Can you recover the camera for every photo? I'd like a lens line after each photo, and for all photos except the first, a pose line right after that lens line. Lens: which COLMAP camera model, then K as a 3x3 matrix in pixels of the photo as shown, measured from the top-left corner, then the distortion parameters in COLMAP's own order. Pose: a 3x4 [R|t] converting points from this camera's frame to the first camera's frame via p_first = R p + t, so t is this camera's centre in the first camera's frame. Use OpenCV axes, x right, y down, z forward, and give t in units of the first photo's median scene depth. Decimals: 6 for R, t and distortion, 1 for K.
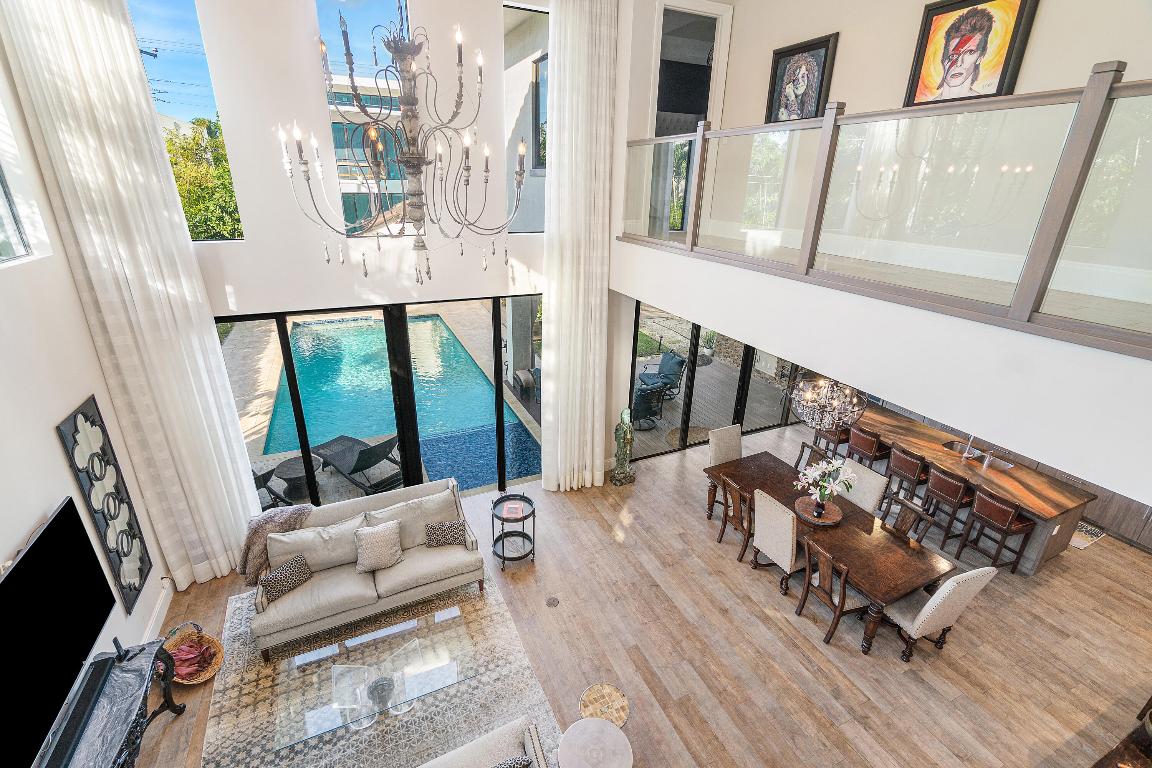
lens RADIAL K [[498.5, 0, 574.3], [0, 498.5, 376.3], [0, 0, 1]] dist [-0.001775, -0.000123]
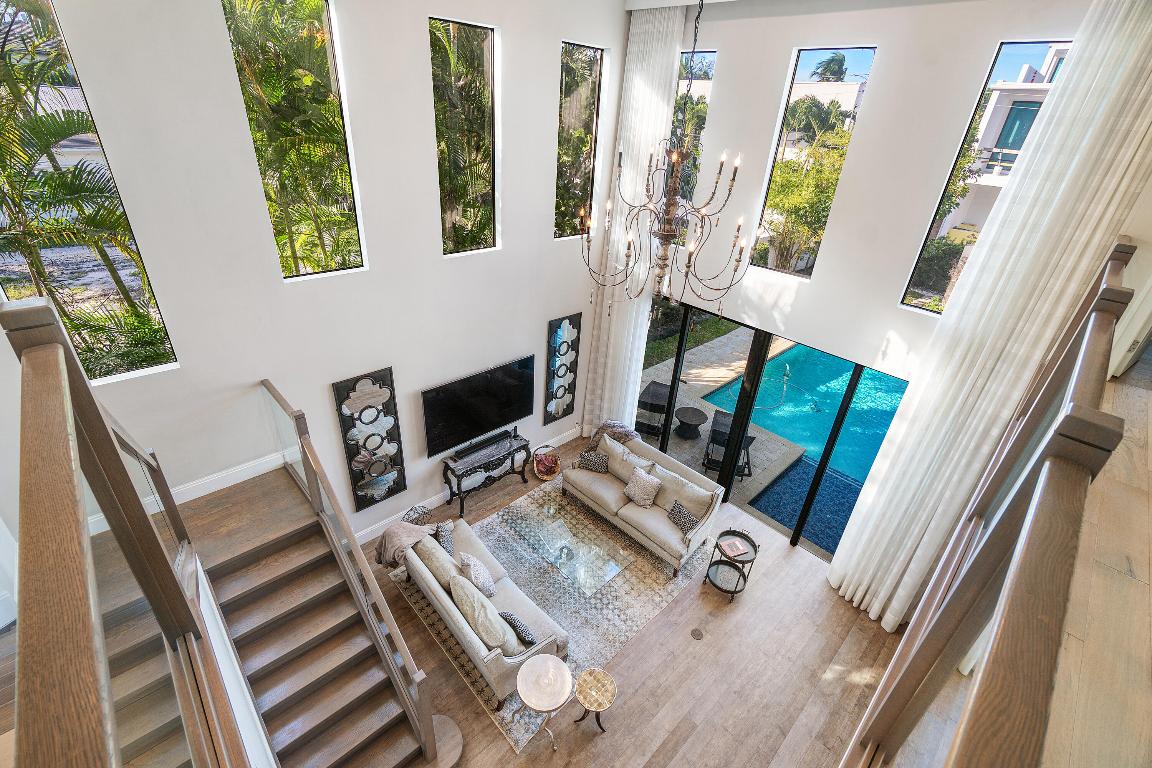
lens RADIAL K [[498.5, 0, 574.3], [0, 498.5, 376.3], [0, 0, 1]] dist [-0.001775, -0.000123]
pose [[0.335798, 0.443827, -0.830817, 0.551739], [-0.400163, 0.865699, 0.300724, -0.259218], [0.852707, 0.231480, 0.468304, 0.162396]]
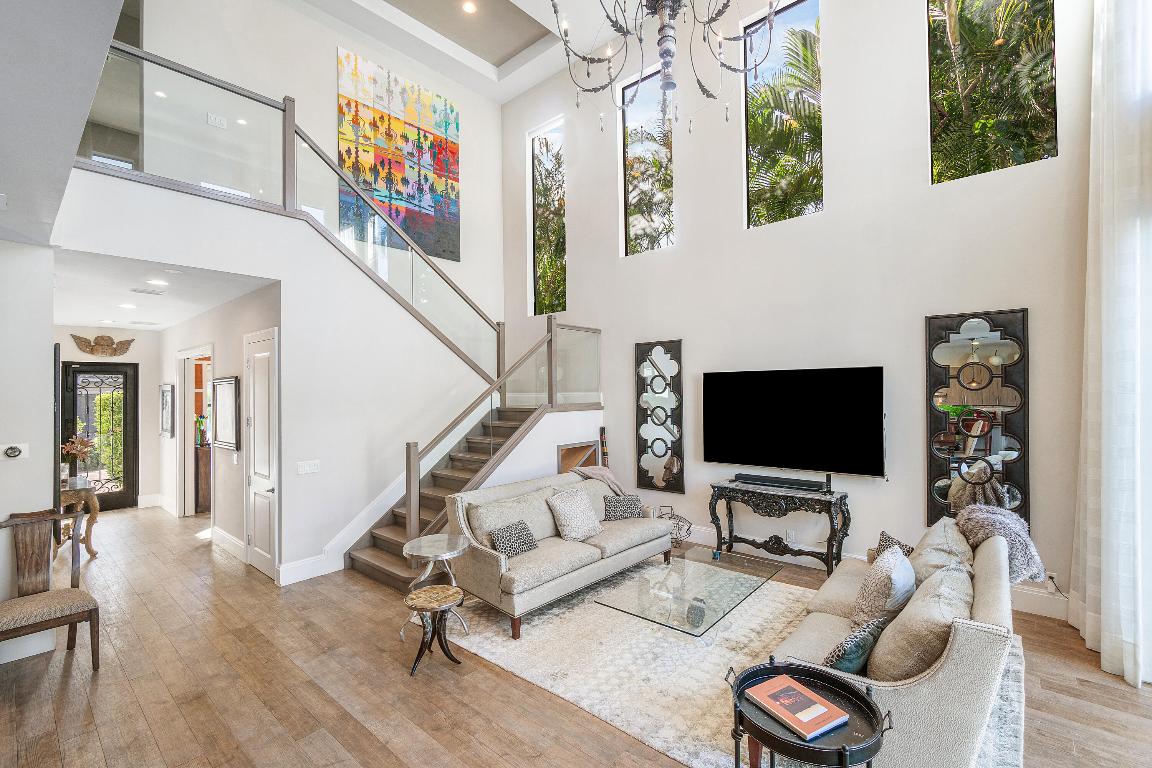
lens RADIAL K [[513.6, 0, 576.0], [0, 513.6, 384.0], [0, 0, 1]] dist [-0.002924, -0.000175]
pose [[-0.908623, -0.014563, -0.417363, 0.162385], [-0.161250, 0.934121, 0.318458, -0.001106], [0.385230, 0.356658, -0.851113, 1.347115]]
